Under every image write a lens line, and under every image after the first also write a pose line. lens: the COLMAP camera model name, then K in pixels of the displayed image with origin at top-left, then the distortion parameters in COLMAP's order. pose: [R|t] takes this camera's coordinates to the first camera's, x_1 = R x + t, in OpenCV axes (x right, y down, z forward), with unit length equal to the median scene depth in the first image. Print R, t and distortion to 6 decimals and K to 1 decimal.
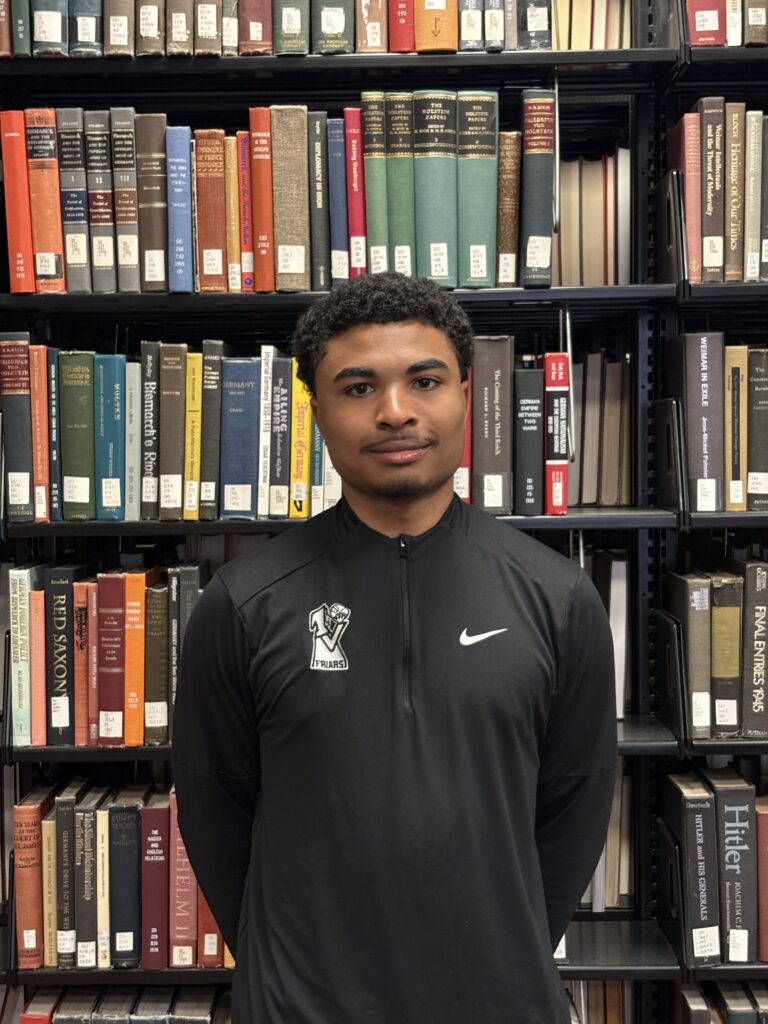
lens RADIAL K [[1609.0, 0, 388.4], [0, 1609.0, 532.4], [0, 0, 1]] dist [0.239066, -1.013156]
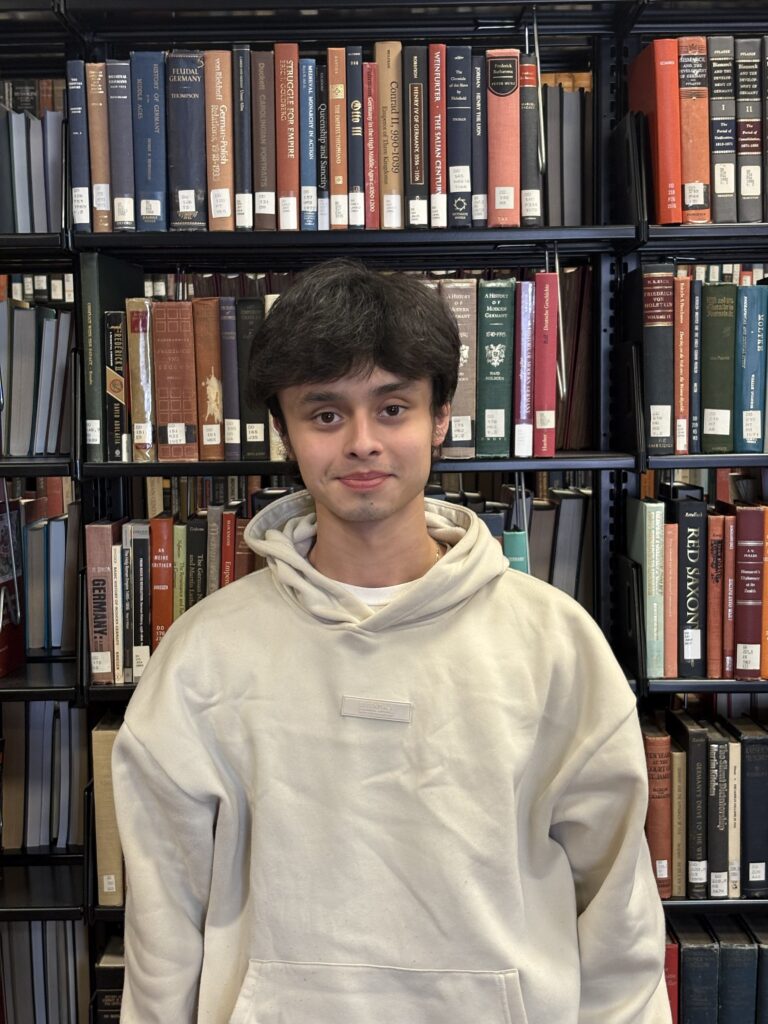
lens RADIAL K [[1609.0, 0, 388.4], [0, 1609.0, 532.4], [0, 0, 1]] dist [0.239066, -1.013156]
pose [[0.999982, -0.001951, 0.005610, -0.399954], [0.001790, 0.999590, 0.028565, 0.012598], [-0.005663, -0.028554, 0.999576, 0.001636]]
